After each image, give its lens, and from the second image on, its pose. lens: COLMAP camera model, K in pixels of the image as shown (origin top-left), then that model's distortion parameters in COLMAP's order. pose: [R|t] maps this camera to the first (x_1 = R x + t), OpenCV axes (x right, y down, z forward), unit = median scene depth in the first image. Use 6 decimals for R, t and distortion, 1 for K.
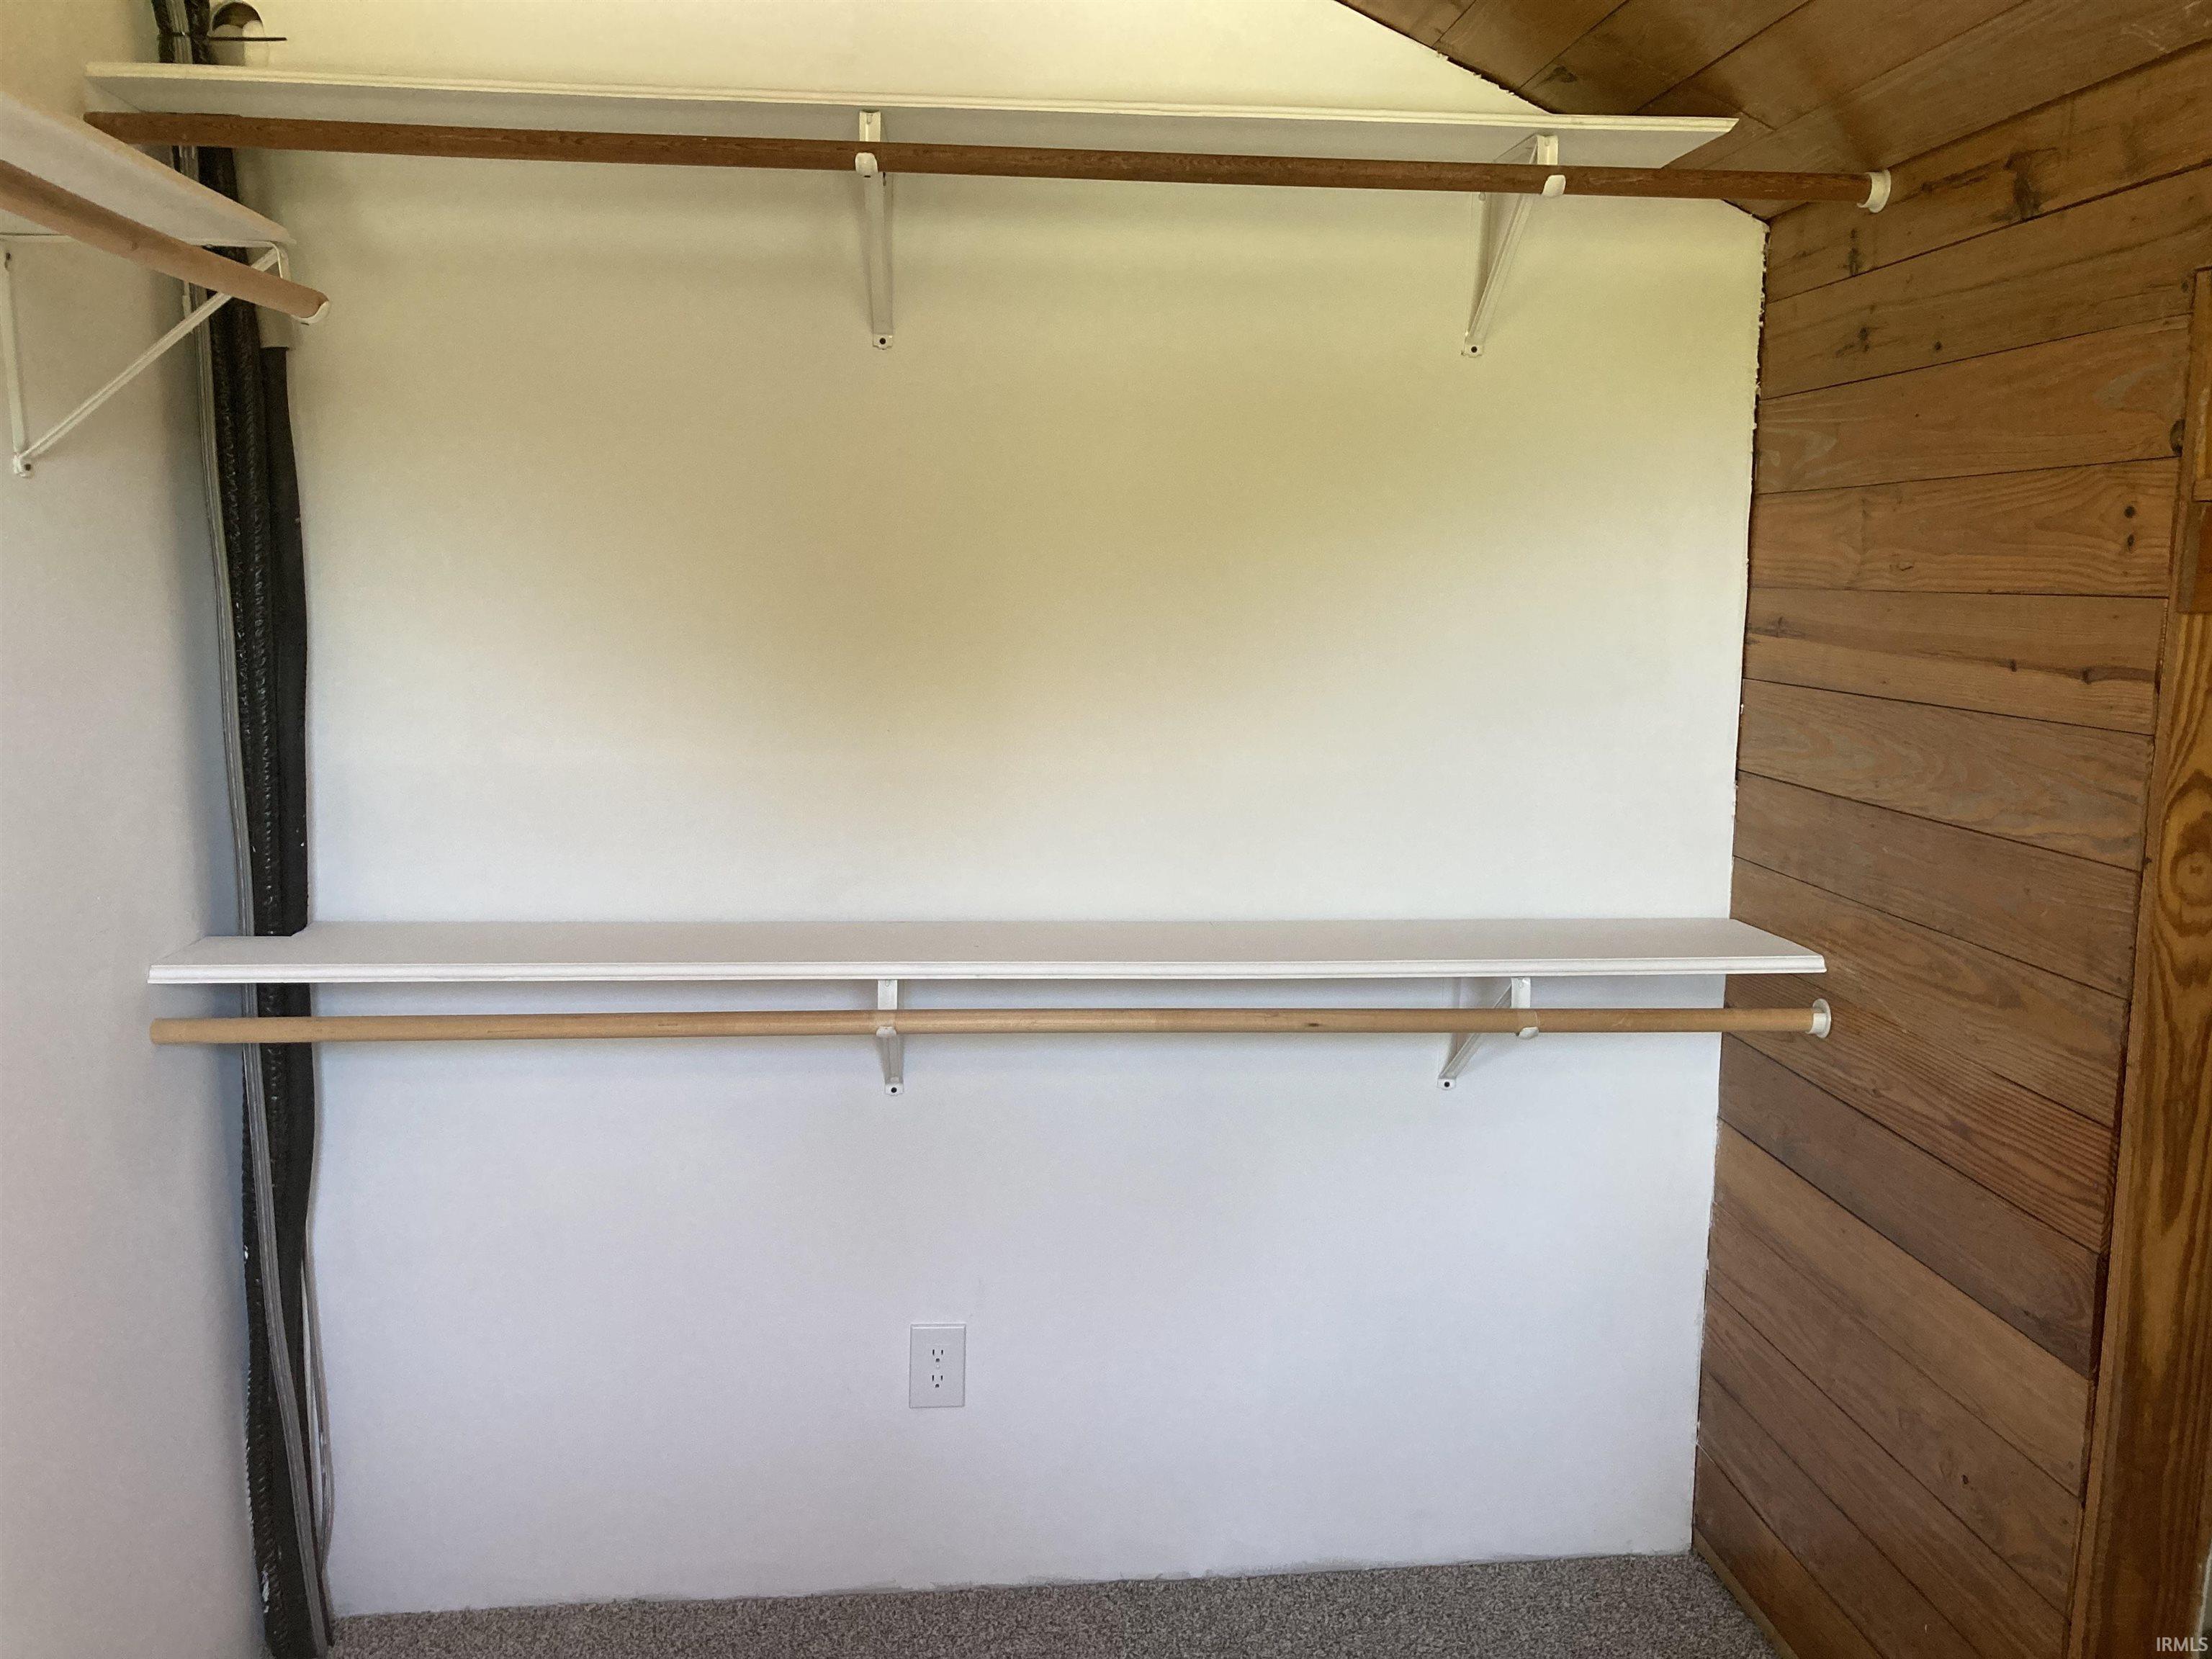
lens RADIAL K [[1798.9, 0, 1103.2], [0, 1798.9, 848.0], [0, 0, 1]] dist [0.030882, -0.033472]
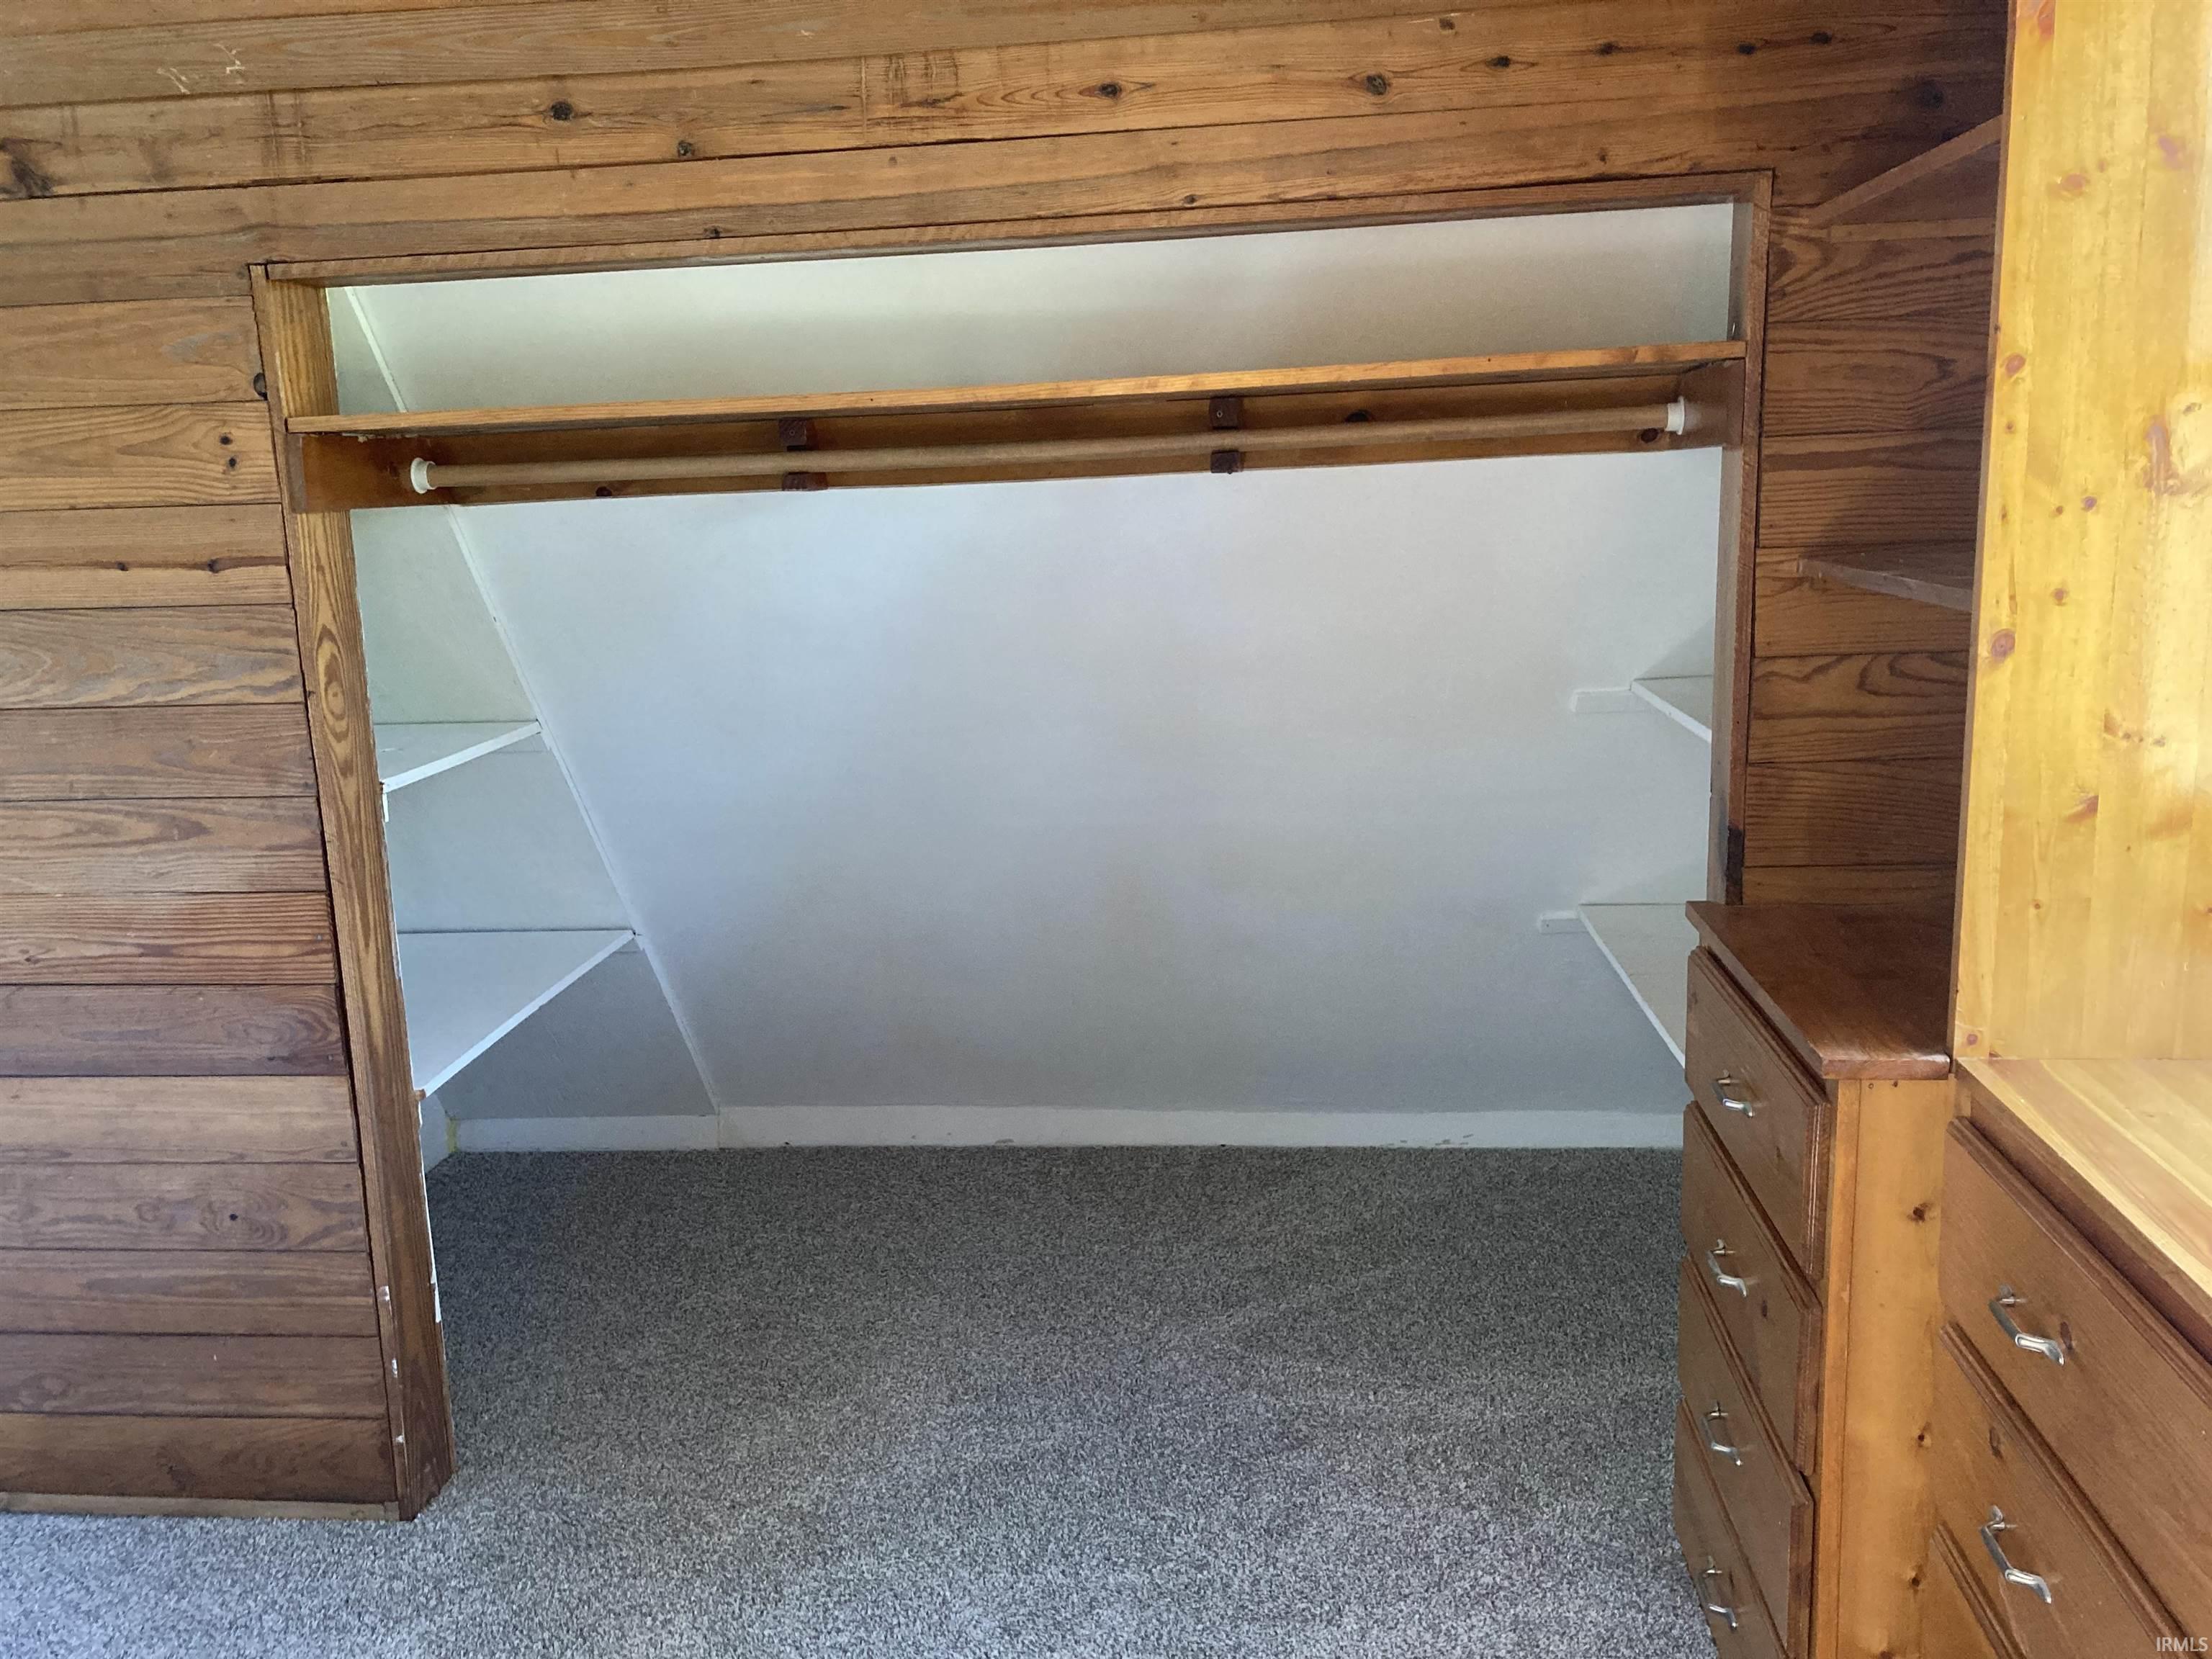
lens RADIAL K [[1798.9, 0, 1106.1], [0, 1798.9, 824.7], [0, 0, 1]] dist [0.030882, -0.033472]
pose [[0.196198, -0.218169, 0.955986, -0.616096], [0.187134, 0.965346, 0.181899, -0.031869], [-0.962542, 0.143209, 0.230226, 0.104111]]
